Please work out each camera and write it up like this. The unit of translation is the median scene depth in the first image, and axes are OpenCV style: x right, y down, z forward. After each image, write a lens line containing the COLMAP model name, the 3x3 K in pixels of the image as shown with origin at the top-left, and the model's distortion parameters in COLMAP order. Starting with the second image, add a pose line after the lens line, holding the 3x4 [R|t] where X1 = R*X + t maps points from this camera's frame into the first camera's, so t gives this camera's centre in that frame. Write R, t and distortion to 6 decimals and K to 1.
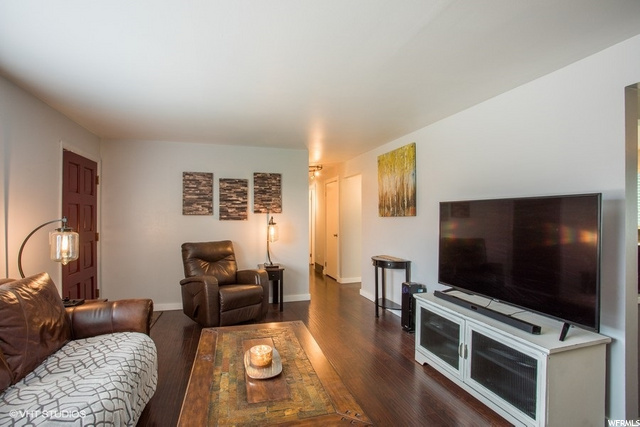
lens RADIAL K [[311.2, 0, 316.9], [0, 311.2, 216.7], [0, 0, 1]] dist [-0.071968, 0.030971]
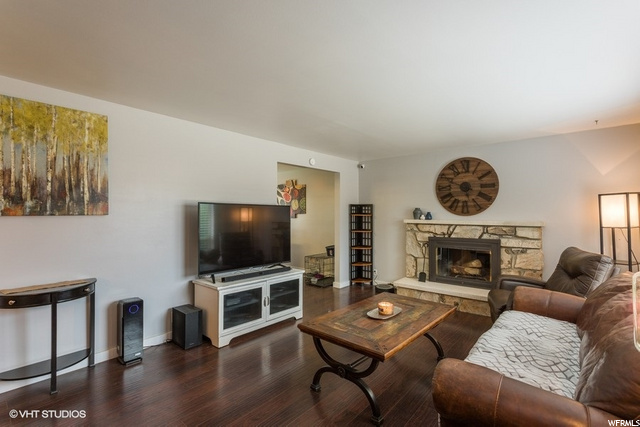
lens RADIAL K [[302.2, 0, 320.0], [0, 302.2, 213.5], [0, 0, 1]] dist [-0.002077, -0.000318]
pose [[-0.543001, -0.000201, 0.839732, -0.558716], [-0.003864, 0.999990, -0.002259, -0.005388], [-0.839723, -0.004471, -0.542997, 0.924709]]
